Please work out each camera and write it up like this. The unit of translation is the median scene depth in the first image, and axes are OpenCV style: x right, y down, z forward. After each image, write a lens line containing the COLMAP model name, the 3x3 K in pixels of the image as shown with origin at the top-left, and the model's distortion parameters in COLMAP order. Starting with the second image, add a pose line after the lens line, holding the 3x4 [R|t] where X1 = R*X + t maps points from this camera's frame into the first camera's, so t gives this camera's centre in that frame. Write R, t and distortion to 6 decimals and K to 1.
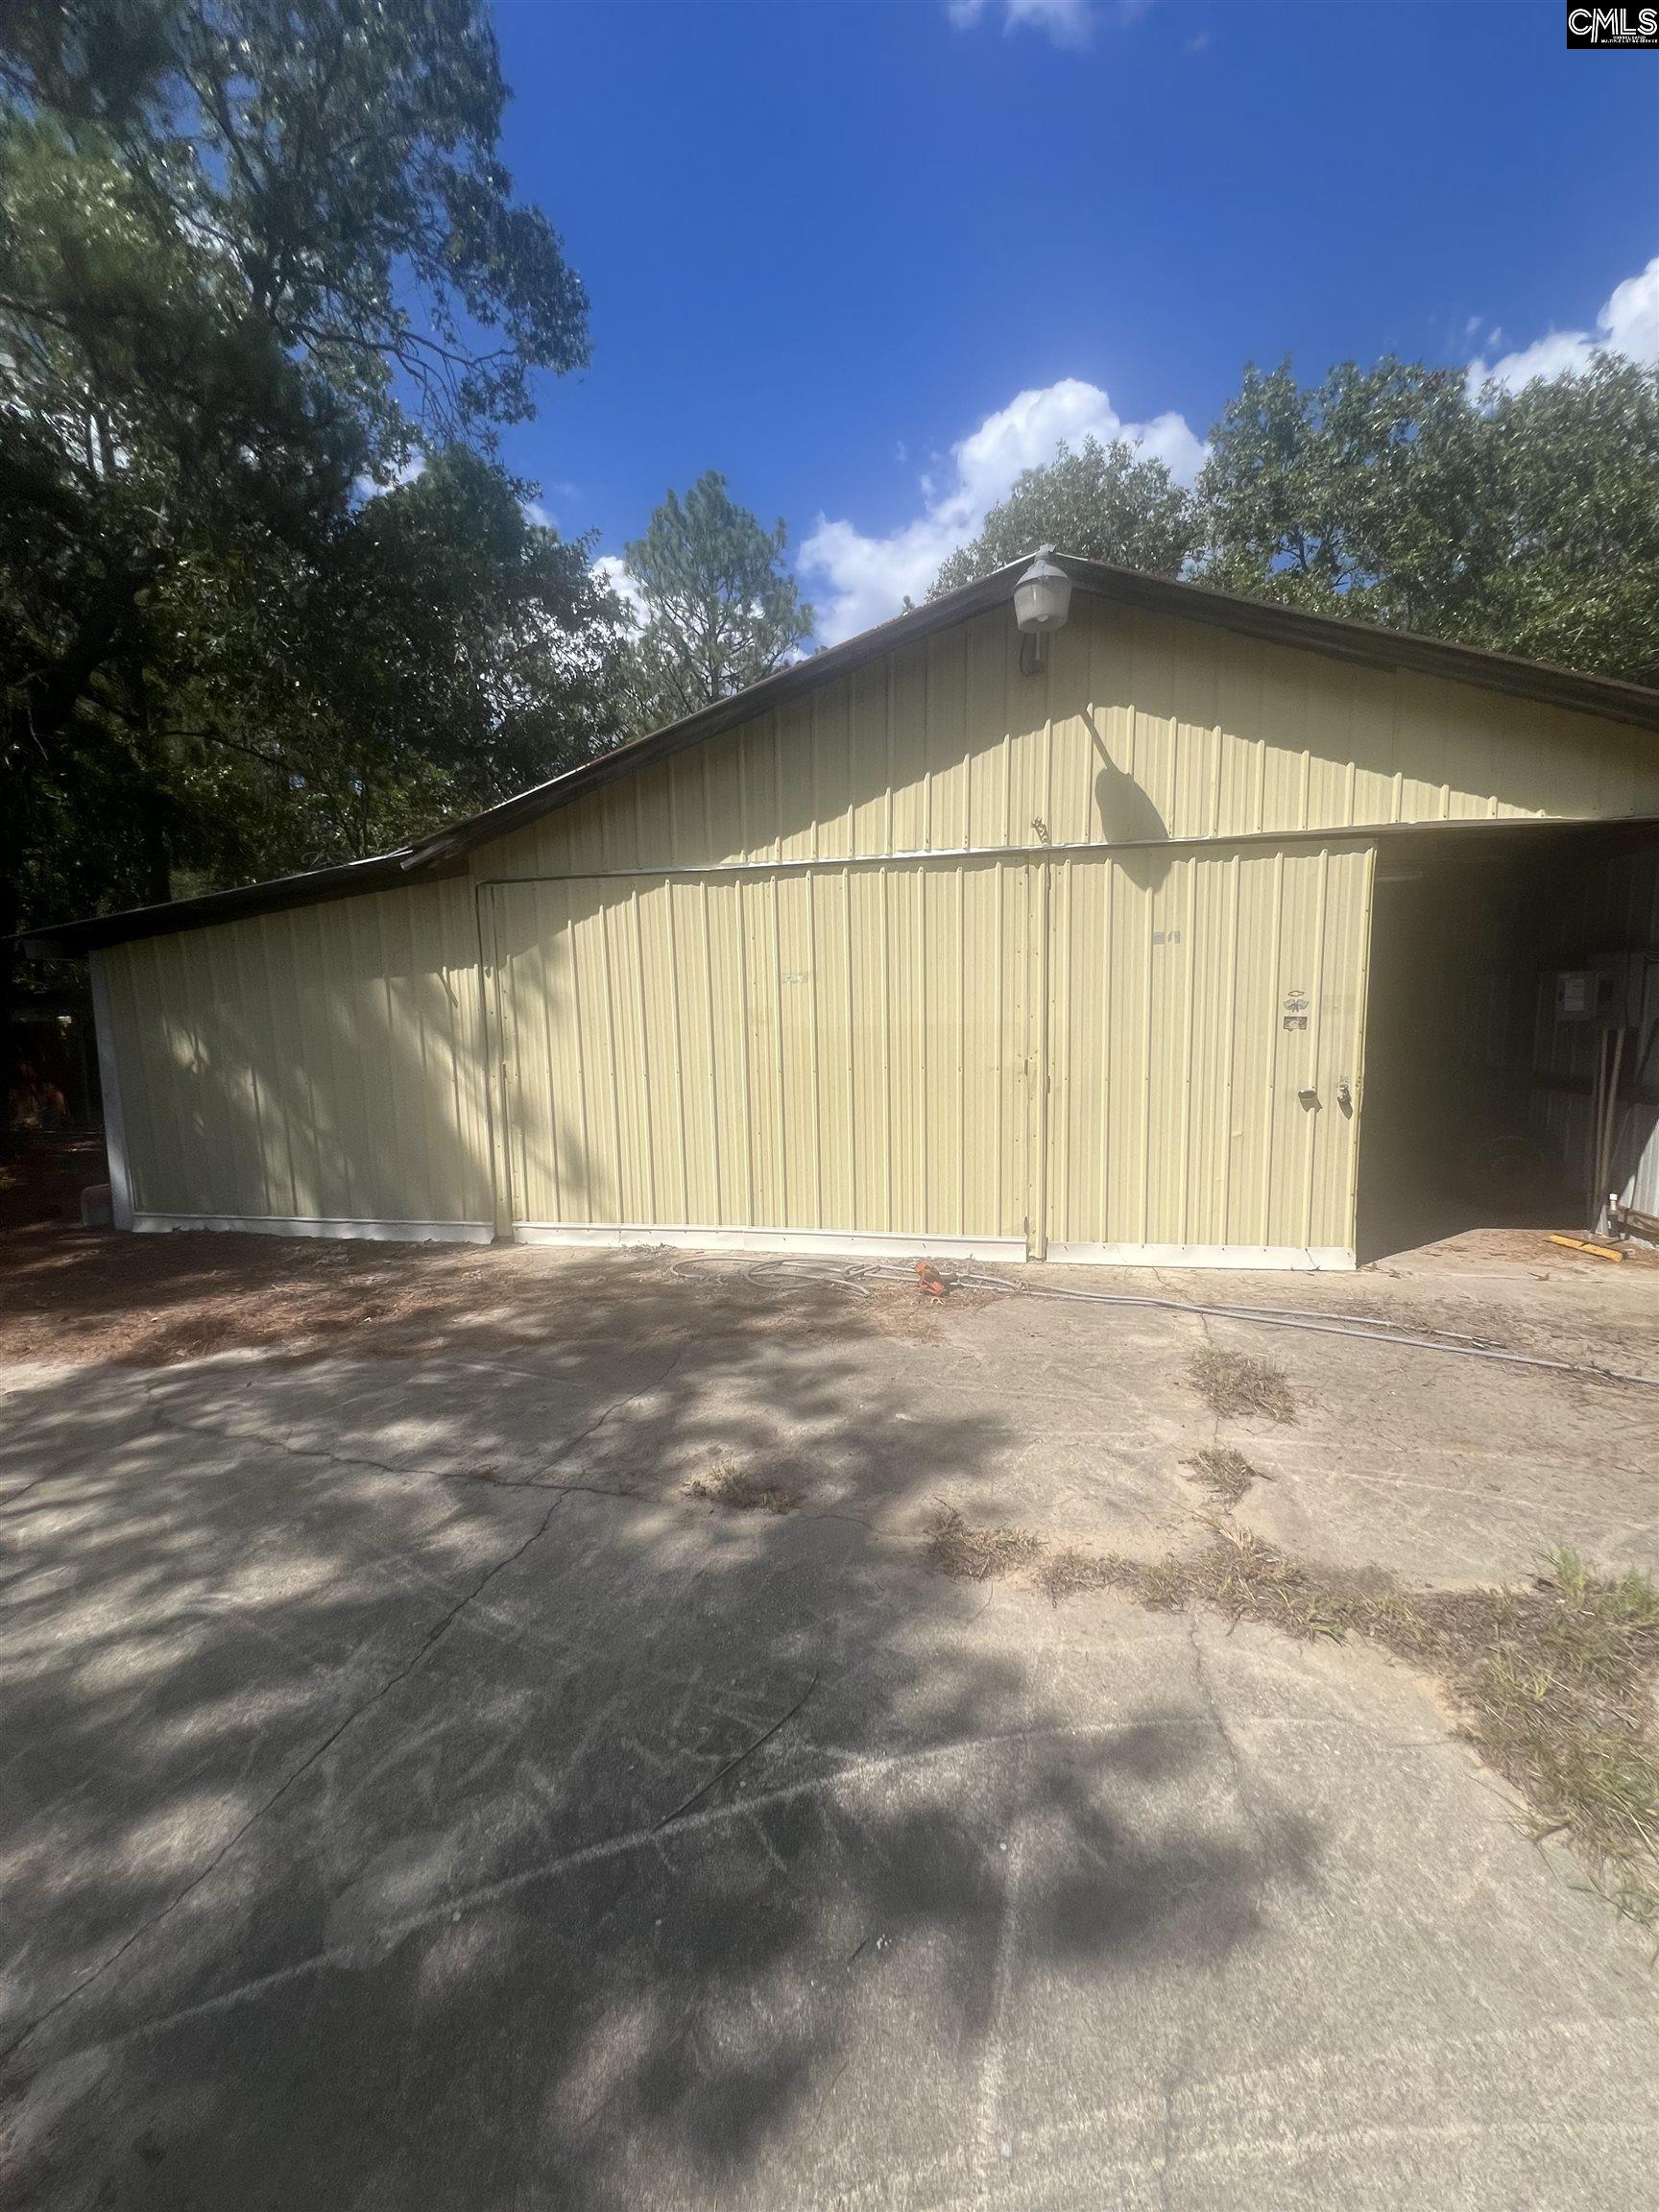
lens RADIAL K [[879.1, 0, 817.2], [0, 879.1, 1094.4], [0, 0, 1]] dist [-0.004375, 0.000465]
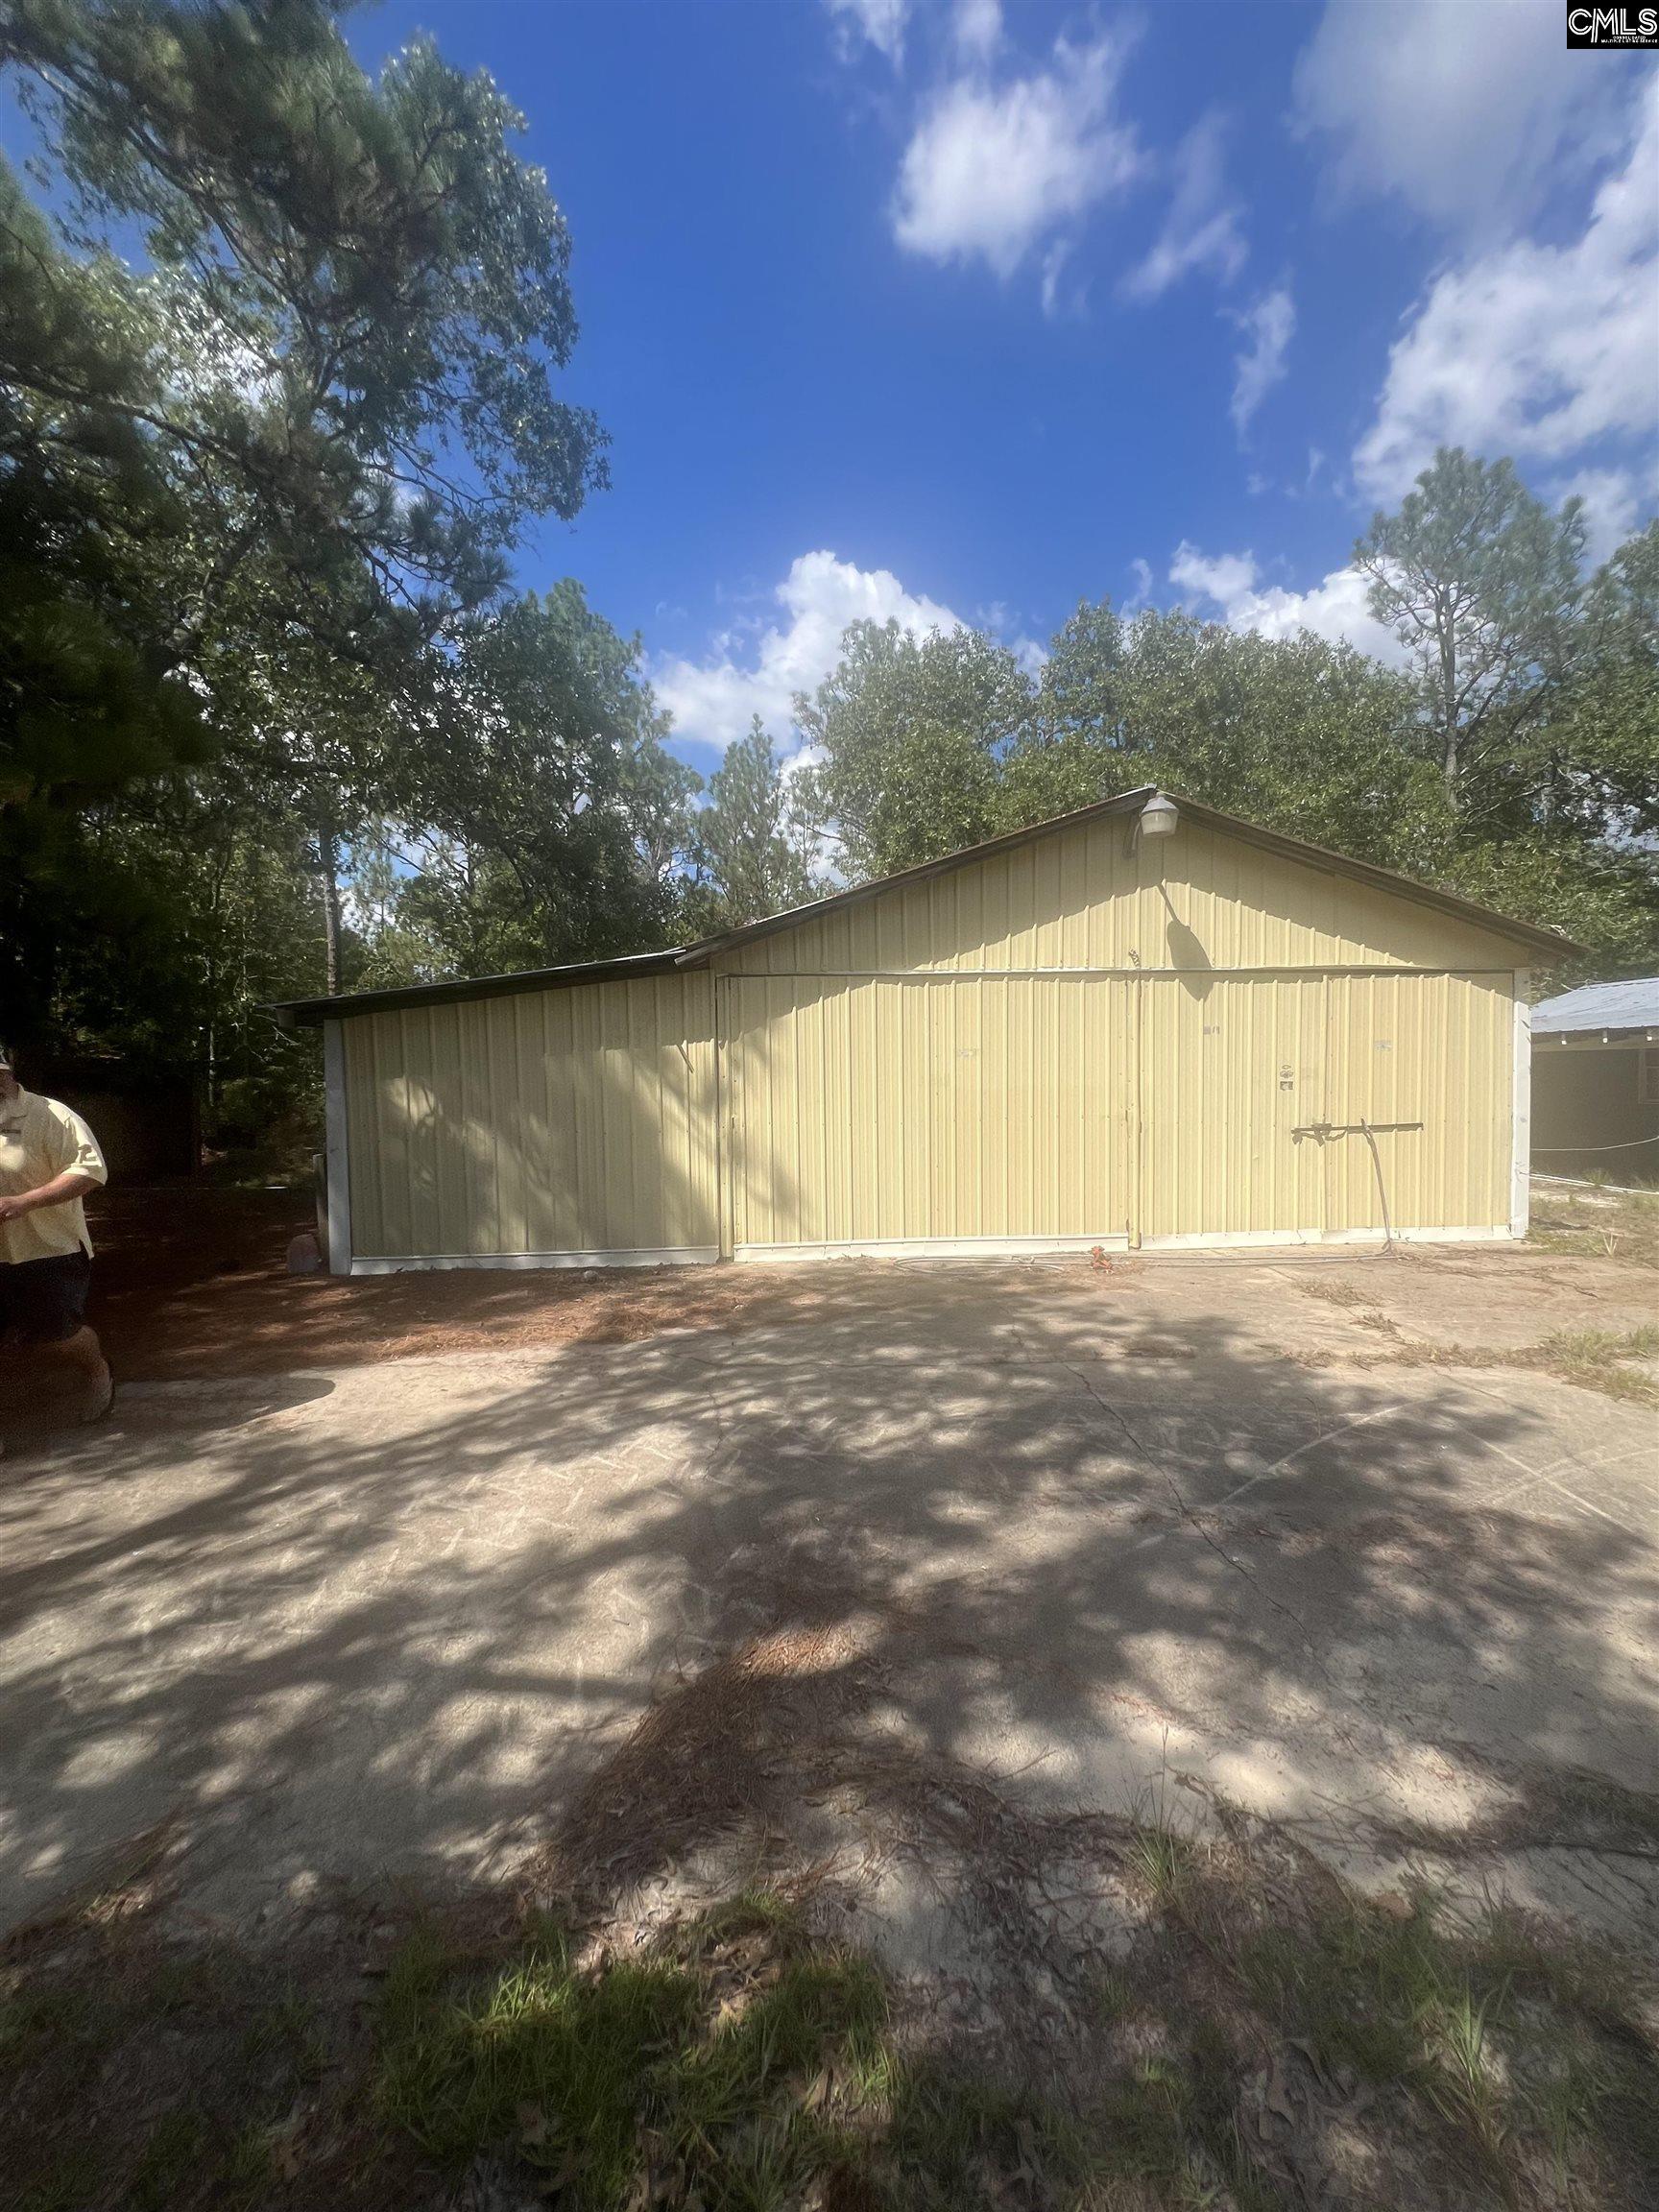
lens RADIAL K [[879.1, 0, 835.6], [0, 879.1, 1083.0], [0, 0, 1]] dist [-0.004375, 0.000465]
pose [[0.964211, 0.005220, 0.265084, -0.620085], [0.021536, 0.994961, -0.097924, 0.049221], [-0.264259, 0.100129, 0.959240, -0.287948]]
